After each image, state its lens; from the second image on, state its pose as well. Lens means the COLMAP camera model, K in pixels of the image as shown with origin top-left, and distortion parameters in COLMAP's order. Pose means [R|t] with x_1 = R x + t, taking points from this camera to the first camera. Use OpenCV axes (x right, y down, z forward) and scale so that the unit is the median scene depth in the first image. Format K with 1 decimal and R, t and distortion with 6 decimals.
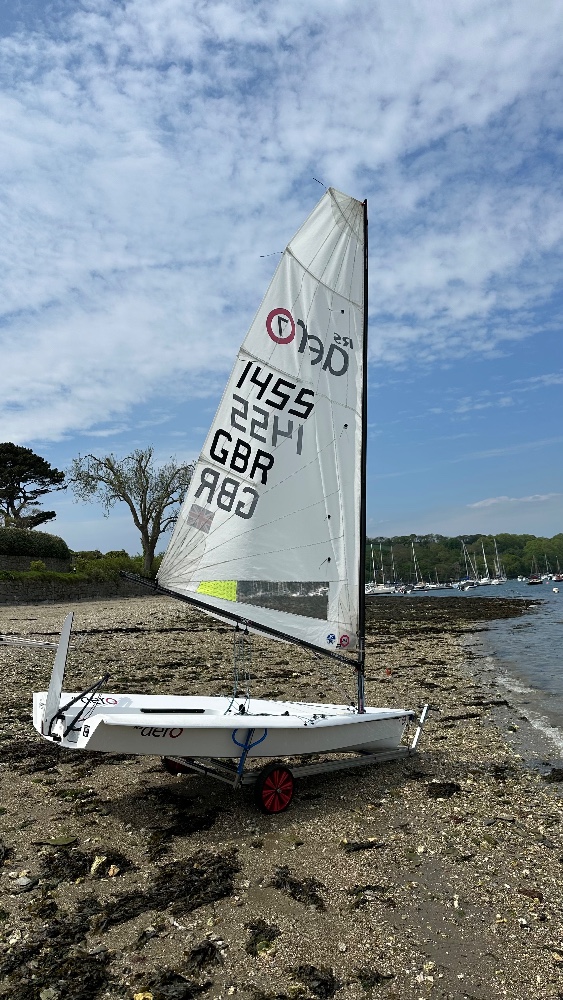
lens RADIAL K [[686.8, 0, 281.5], [0, 686.8, 500.0], [0, 0, 1]] dist [-0.010564, -0.081090]
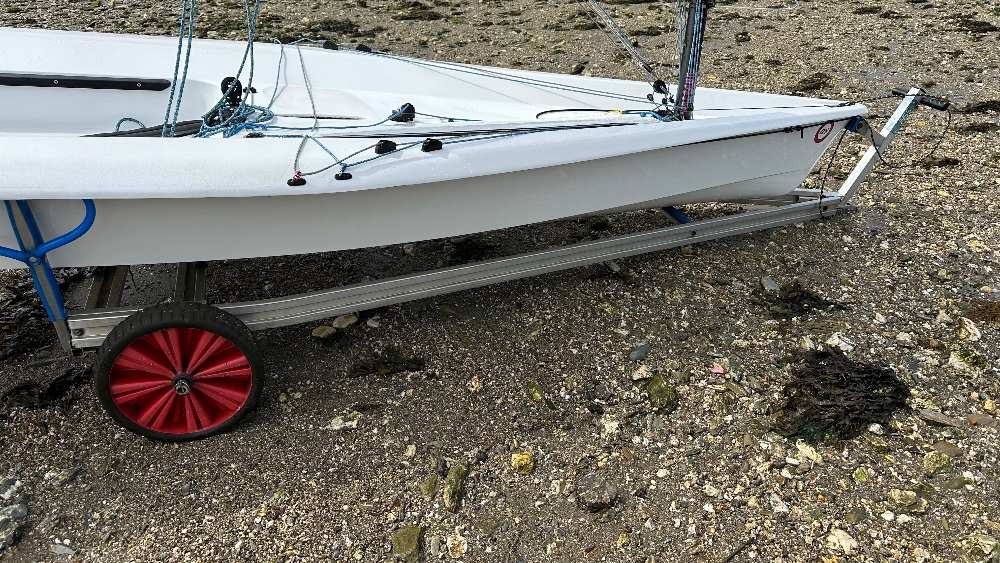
lens RADIAL K [[686.8, 0, 500.0], [0, 686.8, 281.5], [0, 0, 1]] dist [-0.010564, -0.081090]
pose [[0.919909, 0.178797, -0.348996, 0.164722], [0.070337, 0.800328, 0.595422, 0.158154], [0.385771, -0.572281, 0.723654, 0.635792]]
